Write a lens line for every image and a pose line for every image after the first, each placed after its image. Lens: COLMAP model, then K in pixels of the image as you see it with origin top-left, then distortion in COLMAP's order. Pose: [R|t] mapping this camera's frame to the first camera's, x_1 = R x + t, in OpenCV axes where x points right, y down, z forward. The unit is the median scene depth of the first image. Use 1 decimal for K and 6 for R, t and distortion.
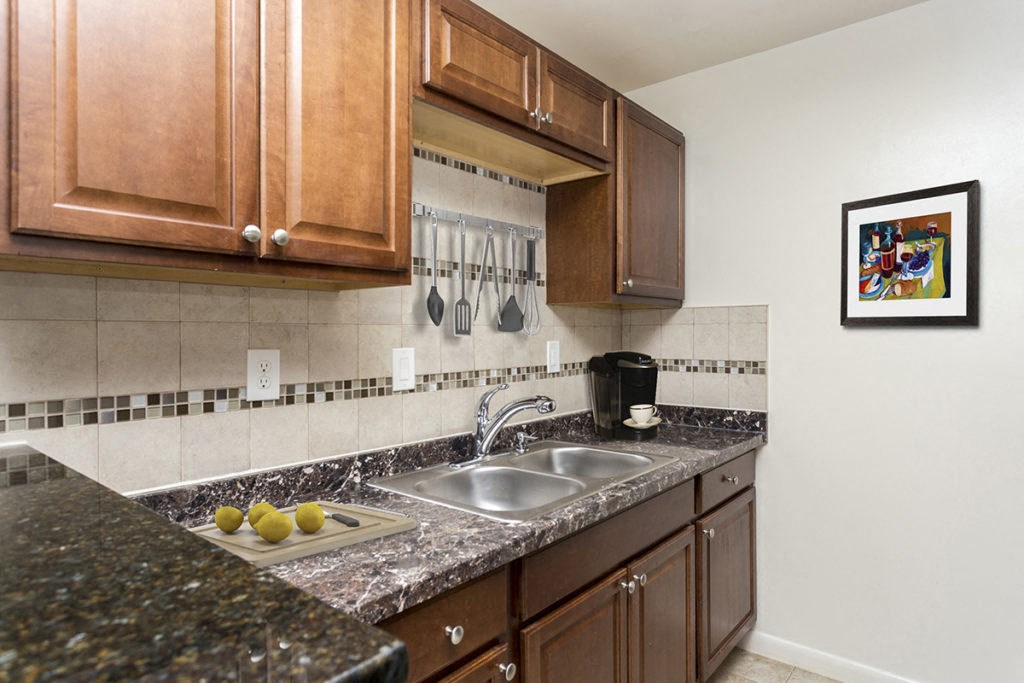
lens RADIAL K [[584.2, 0, 512.6], [0, 584.2, 338.0], [0, 0, 1]] dist [-0.000994, -0.000019]
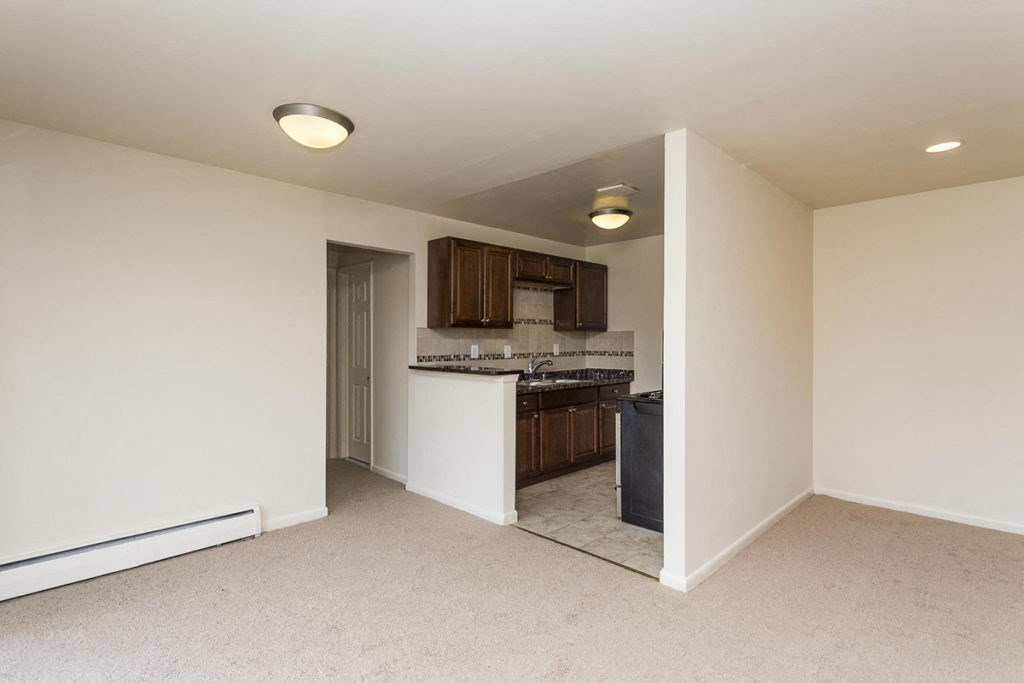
lens RADIAL K [[496.2, 0, 513.7], [0, 496.2, 340.6], [0, 0, 1]] dist [-0.000169, -0.000001]
pose [[0.995920, 0.003448, -0.090172, 0.089903], [-0.003891, 0.999981, -0.004744, 0.001829], [0.090154, 0.005076, 0.995915, -1.559974]]
